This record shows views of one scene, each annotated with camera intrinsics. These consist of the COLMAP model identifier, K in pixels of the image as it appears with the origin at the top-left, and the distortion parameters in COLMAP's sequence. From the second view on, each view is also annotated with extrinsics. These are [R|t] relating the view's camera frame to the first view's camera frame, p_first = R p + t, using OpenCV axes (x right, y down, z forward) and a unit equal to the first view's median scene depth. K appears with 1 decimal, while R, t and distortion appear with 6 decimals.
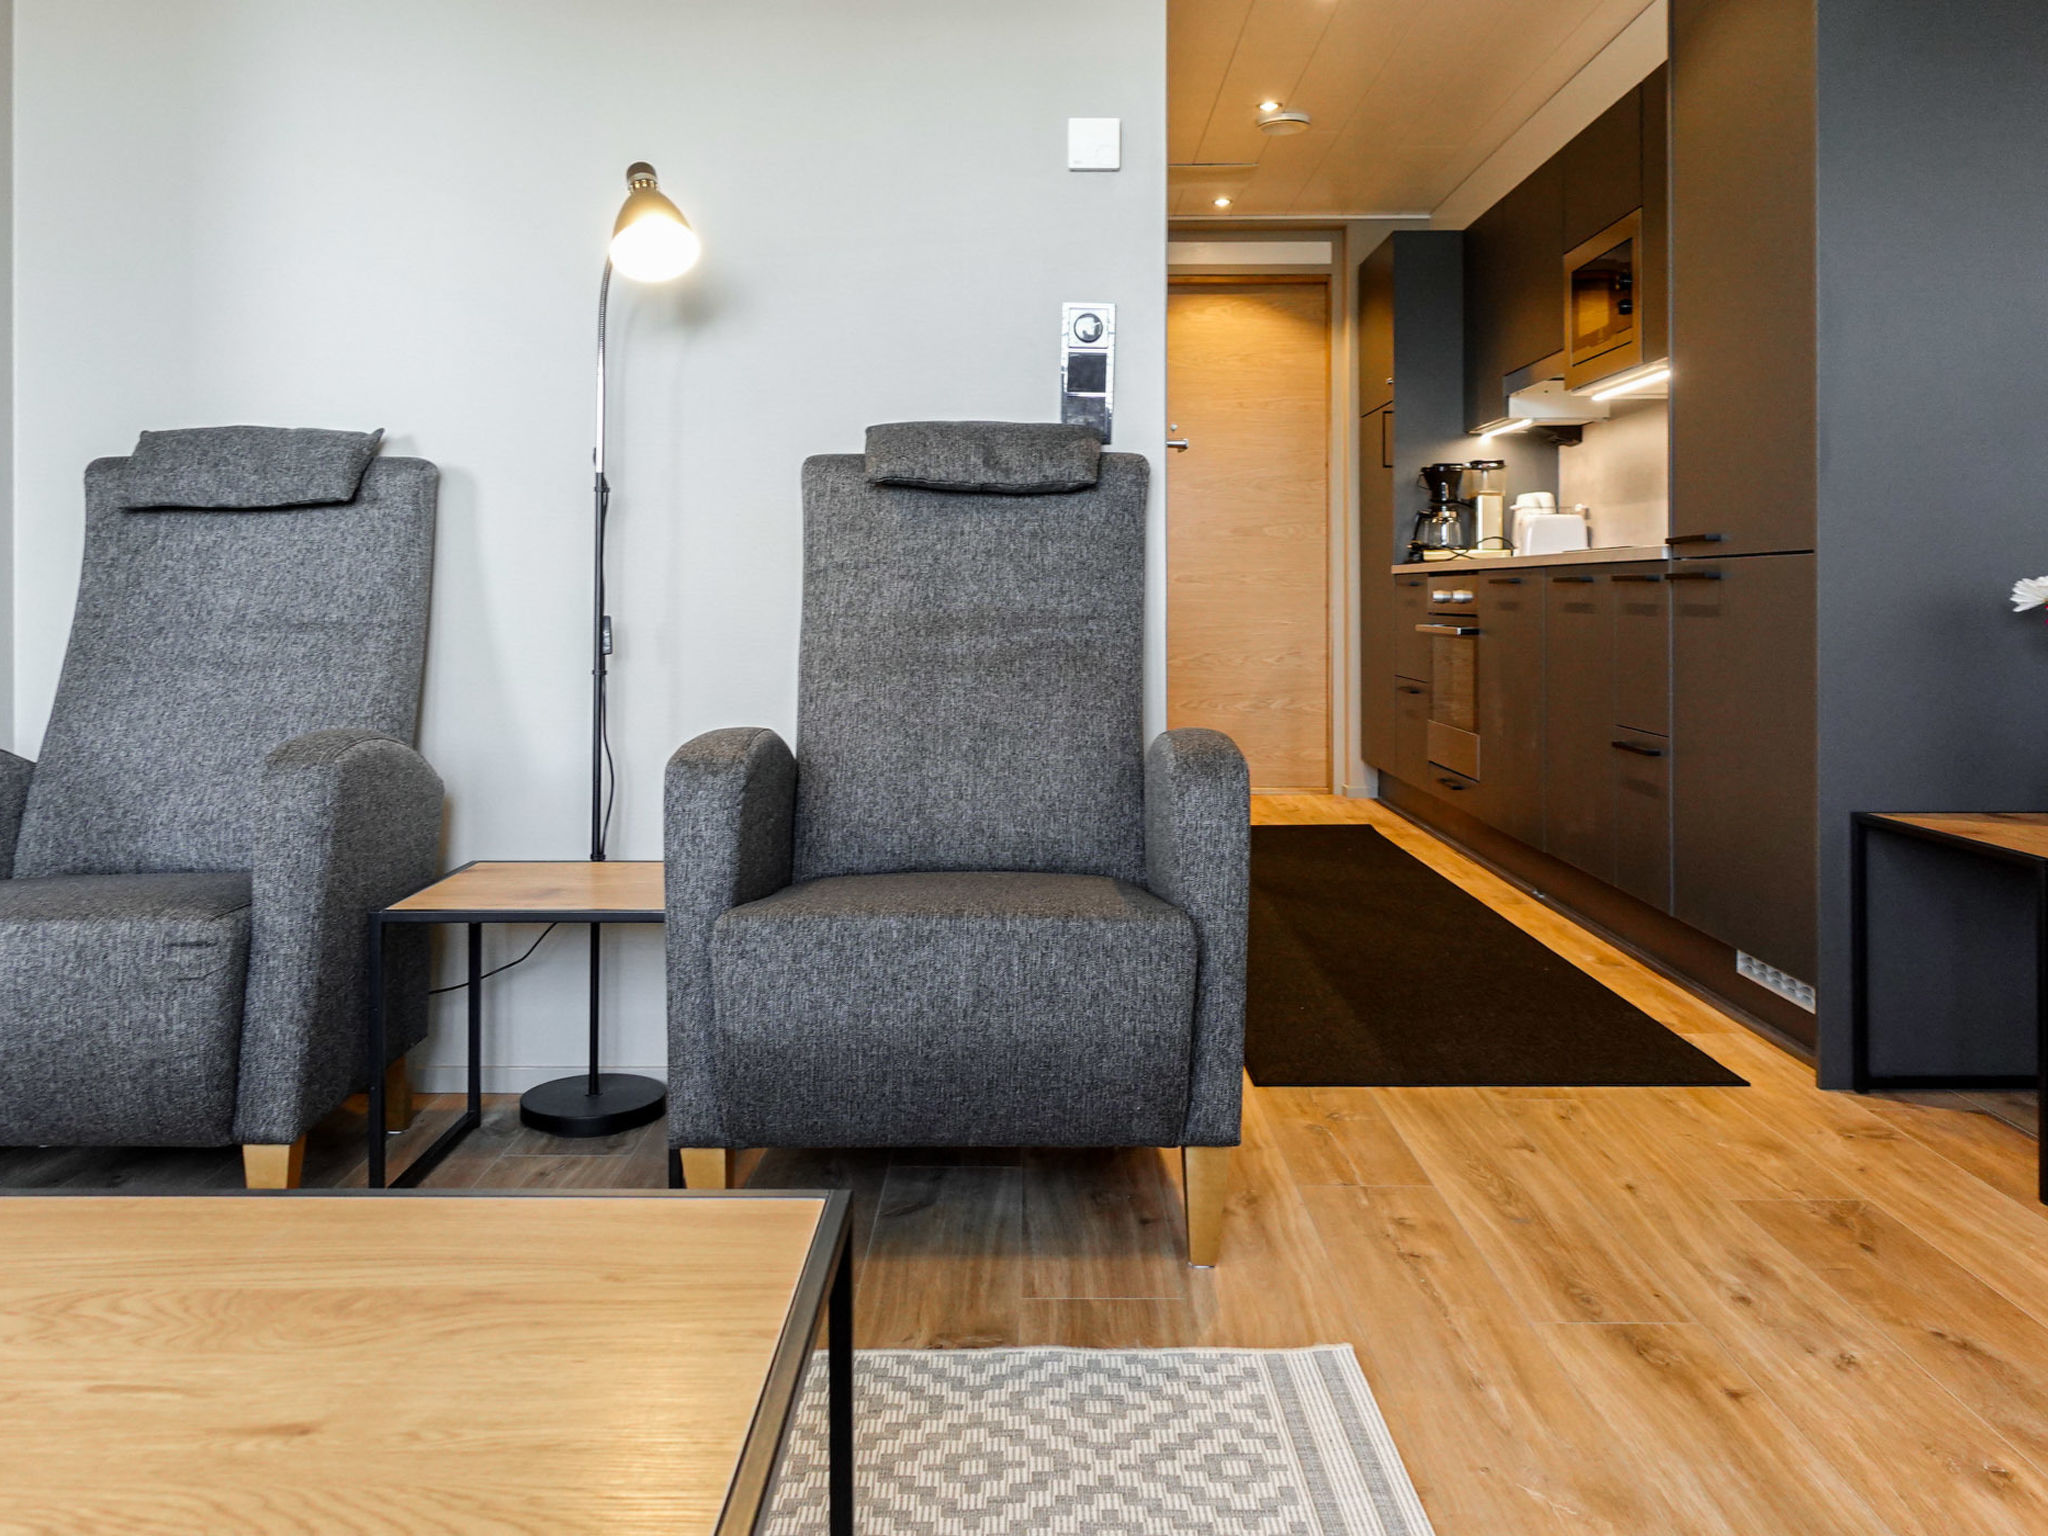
lens RADIAL K [[1638.5, 0, 1007.2], [0, 1638.5, 585.7], [0, 0, 1]] dist [0.001848, 0.001180]
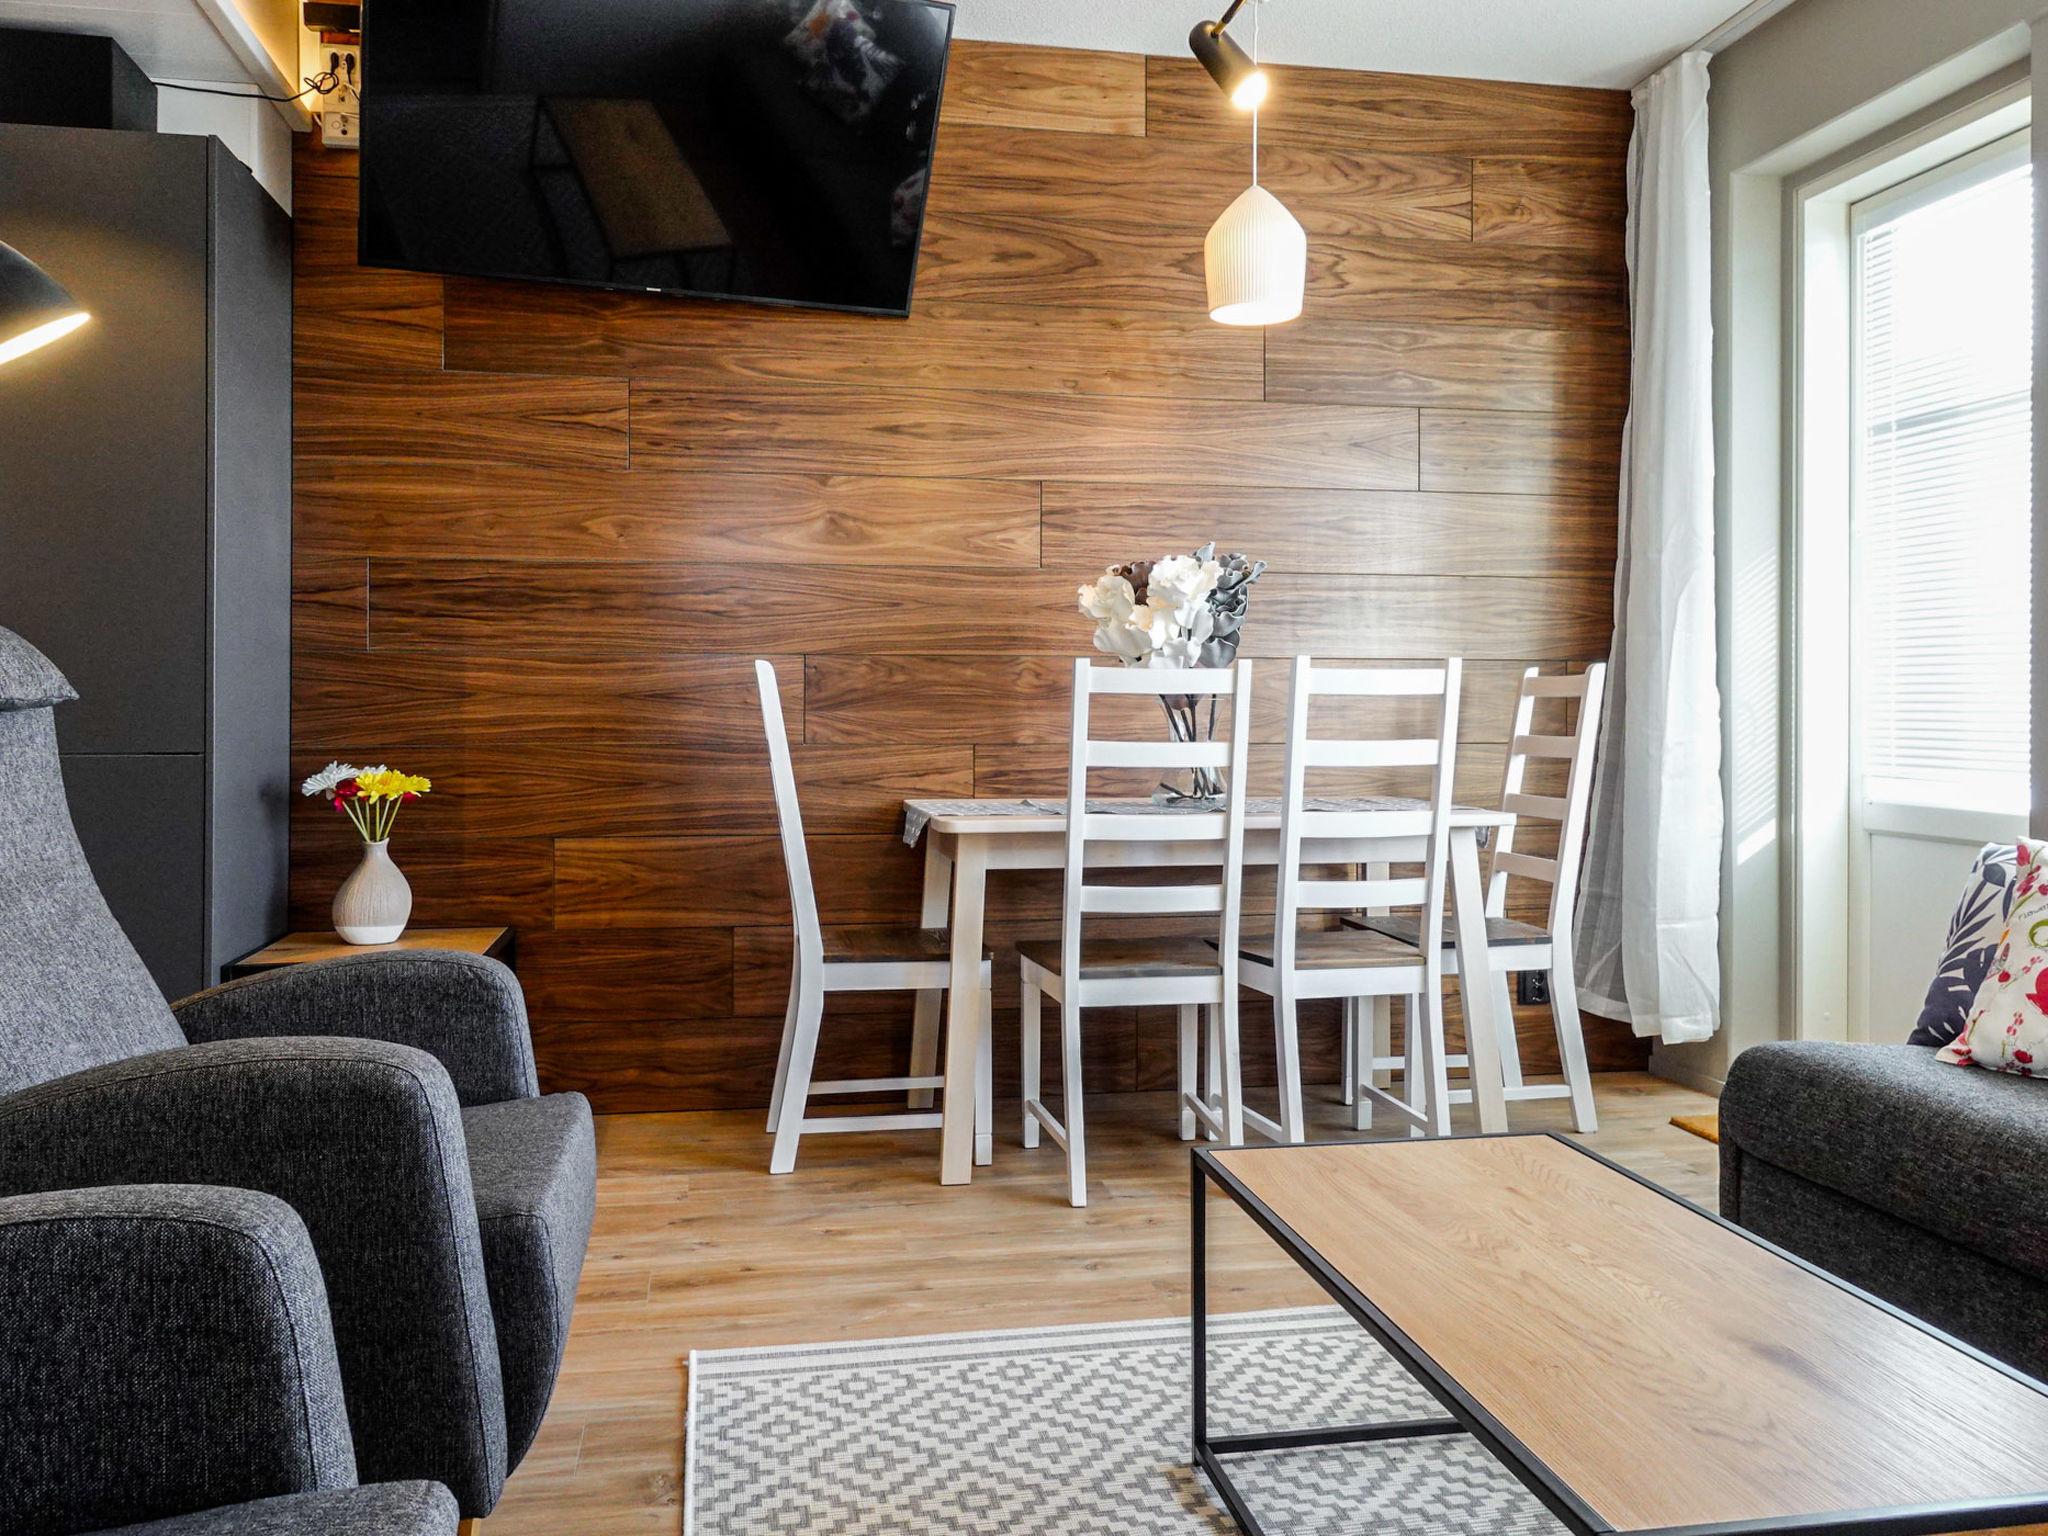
lens RADIAL K [[1638.5, 0, 1017.5], [0, 1638.5, 694.6], [0, 0, 1]] dist [0.001848, 0.001180]
pose [[-0.187203, 0.008015, 0.982289, -0.829946], [-0.004927, 0.999946, -0.009098, -0.058376], [-0.982309, -0.006543, -0.187154, 0.674715]]
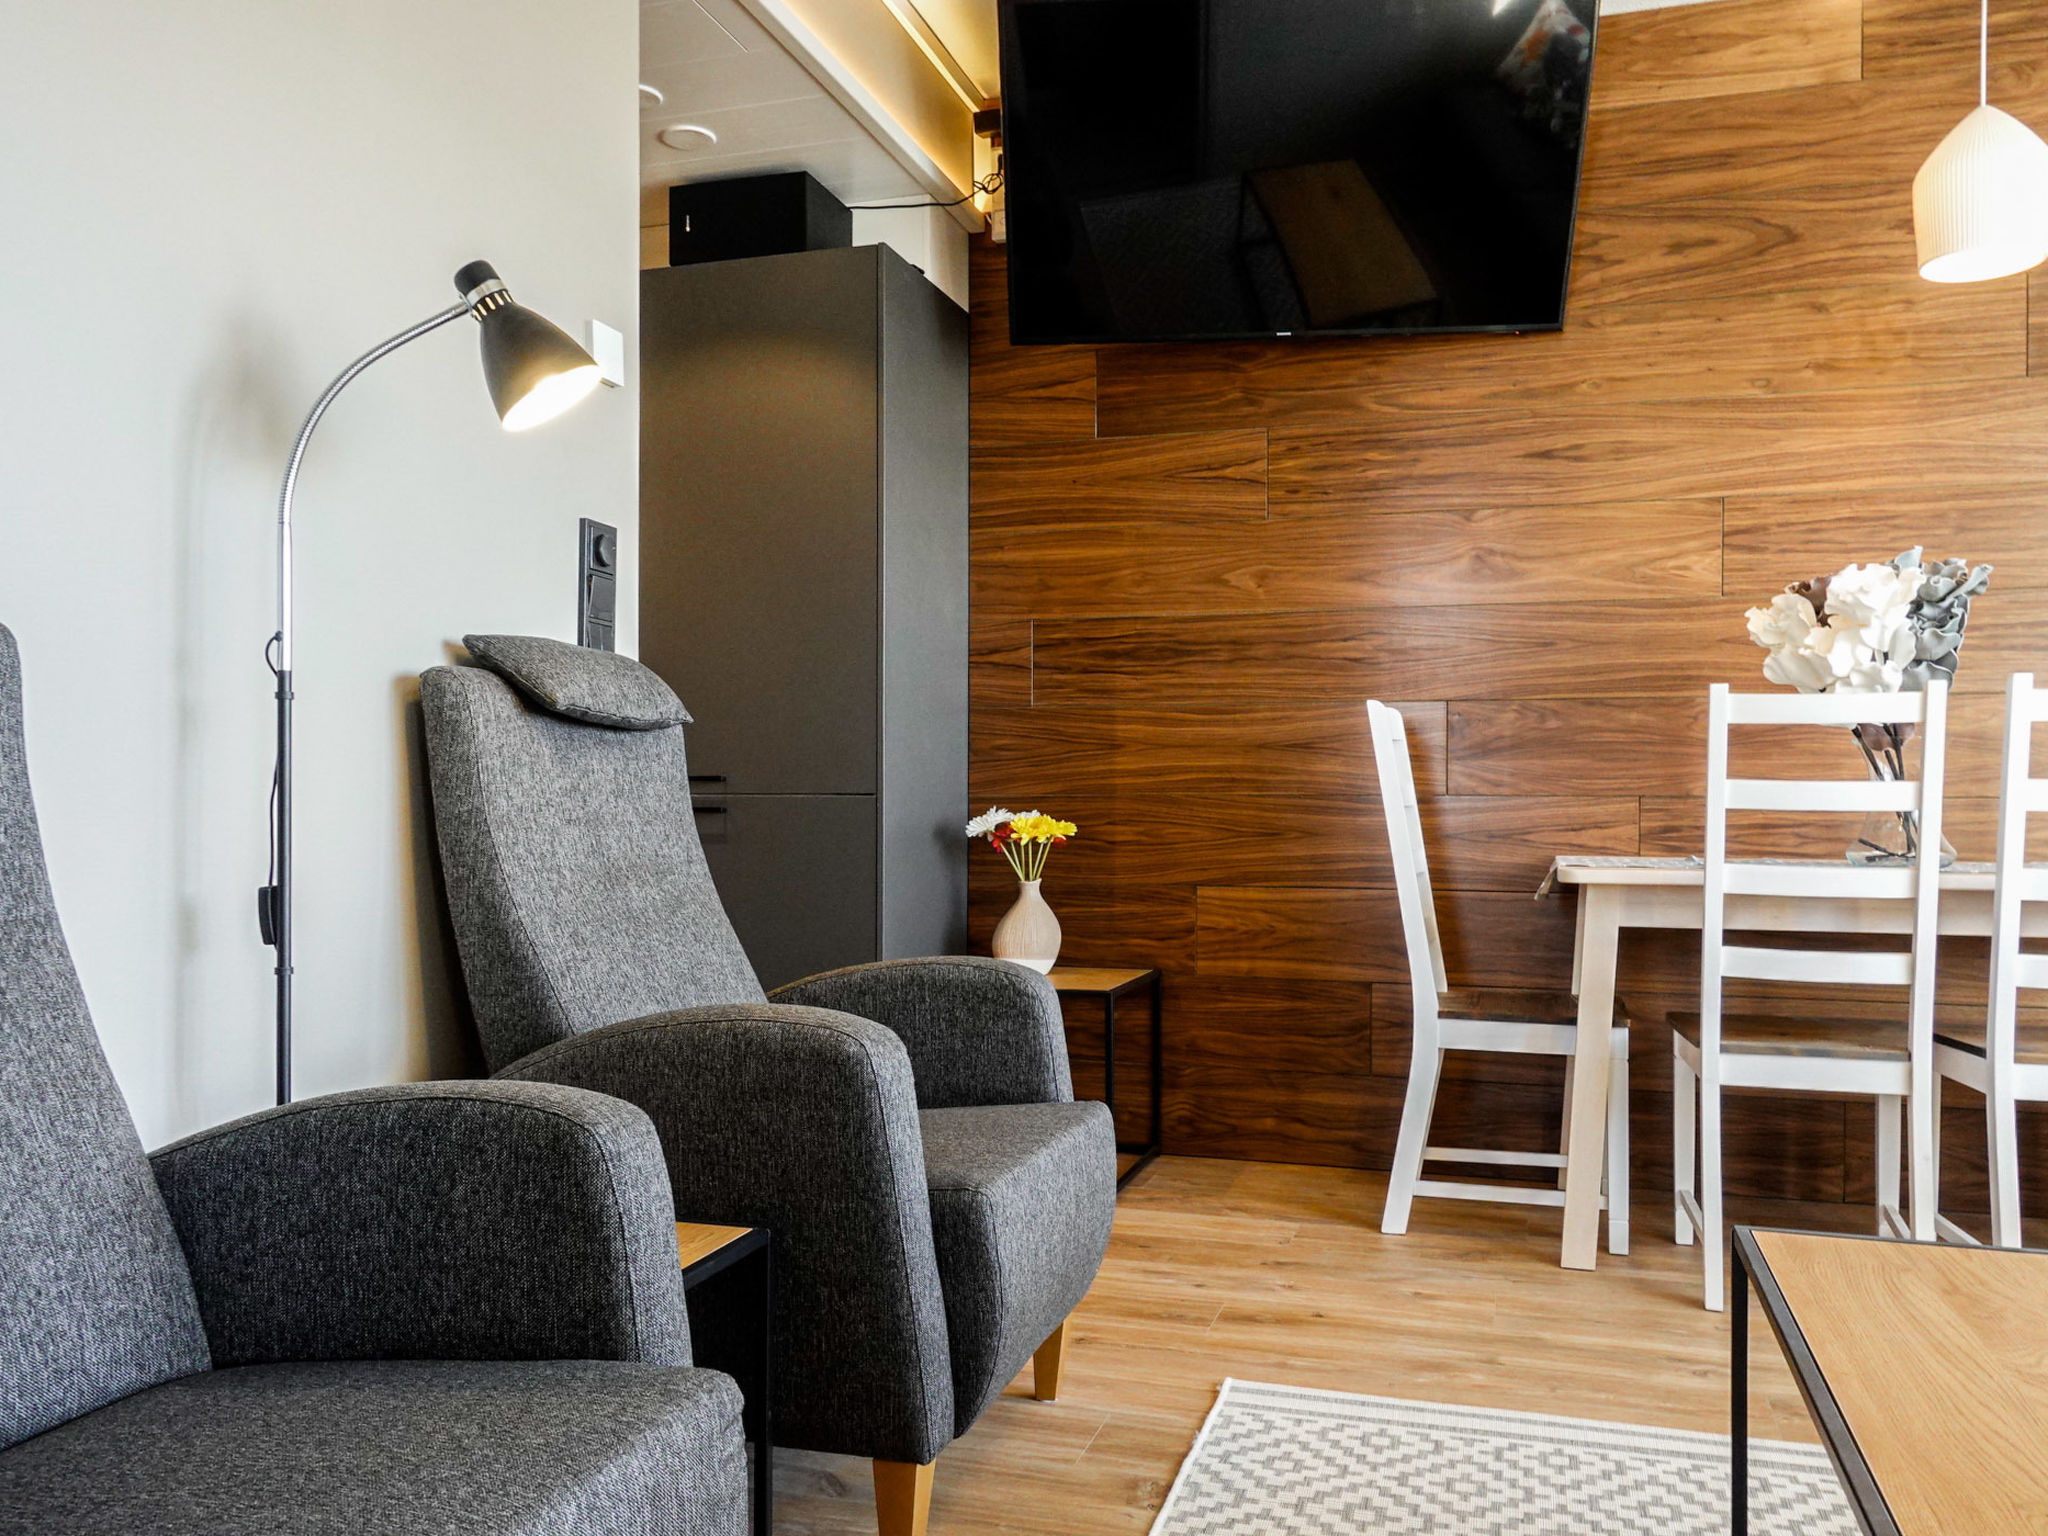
lens RADIAL K [[1638.5, 0, 995.7], [0, 1638.5, 810.4], [0, 0, 1]] dist [0.001848, 0.001180]
pose [[0.302377, -0.004403, 0.953178, -0.797948], [-0.008383, 0.999938, 0.007279, -0.018754], [-0.953151, -0.010192, 0.302322, 0.524886]]
